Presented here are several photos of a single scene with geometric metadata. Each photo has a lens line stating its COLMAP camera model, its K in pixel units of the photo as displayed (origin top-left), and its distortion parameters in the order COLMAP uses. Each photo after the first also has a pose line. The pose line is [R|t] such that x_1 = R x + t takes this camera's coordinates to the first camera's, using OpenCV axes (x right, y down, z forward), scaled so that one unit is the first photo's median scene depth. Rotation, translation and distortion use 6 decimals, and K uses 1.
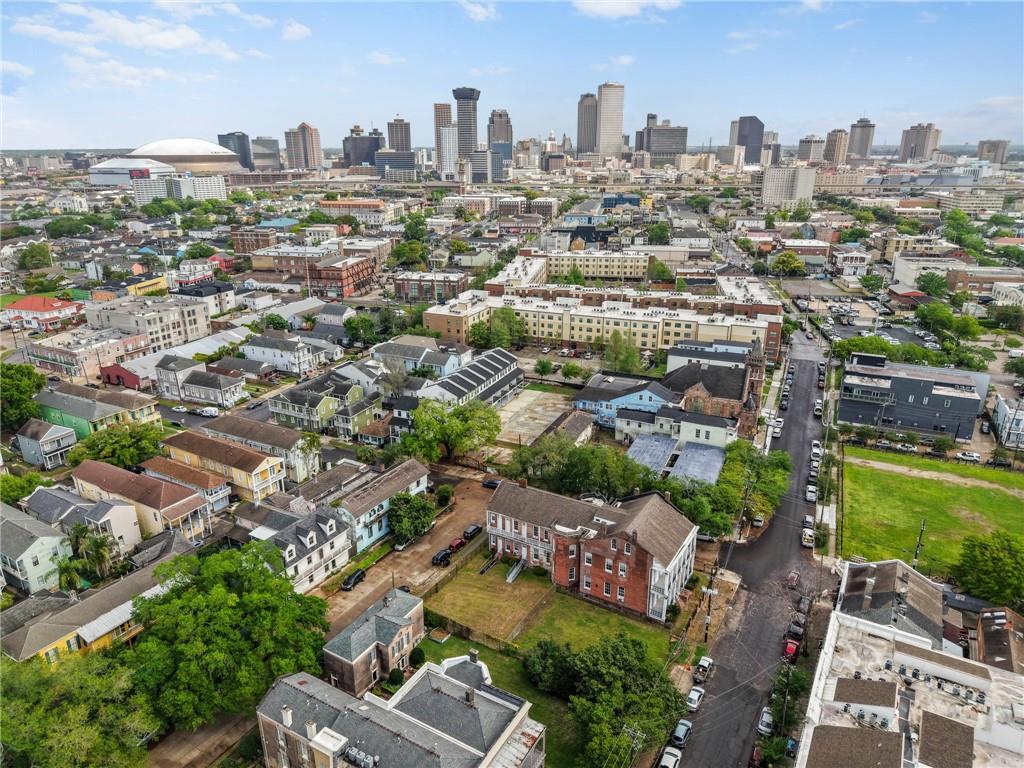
lens RADIAL K [[681.9, 0, 512.0], [0, 681.9, 384.0], [0, 0, 1]] dist [0.097449, -0.136132]
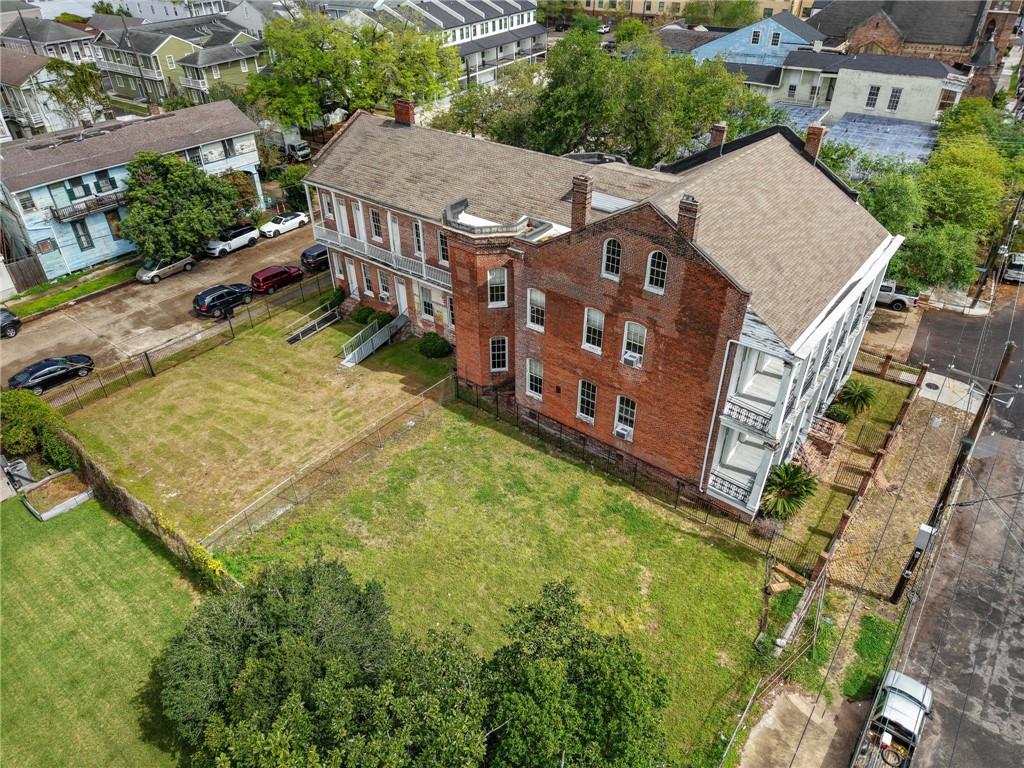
lens RADIAL K [[681.9, 0, 512.0], [0, 681.9, 384.0], [0, 0, 1]] dist [0.097449, -0.136132]
pose [[0.991201, 0.074122, -0.109666, 0.063291], [-0.041195, 0.960104, 0.276593, 0.091611], [0.125792, -0.269642, 0.954709, 0.312721]]
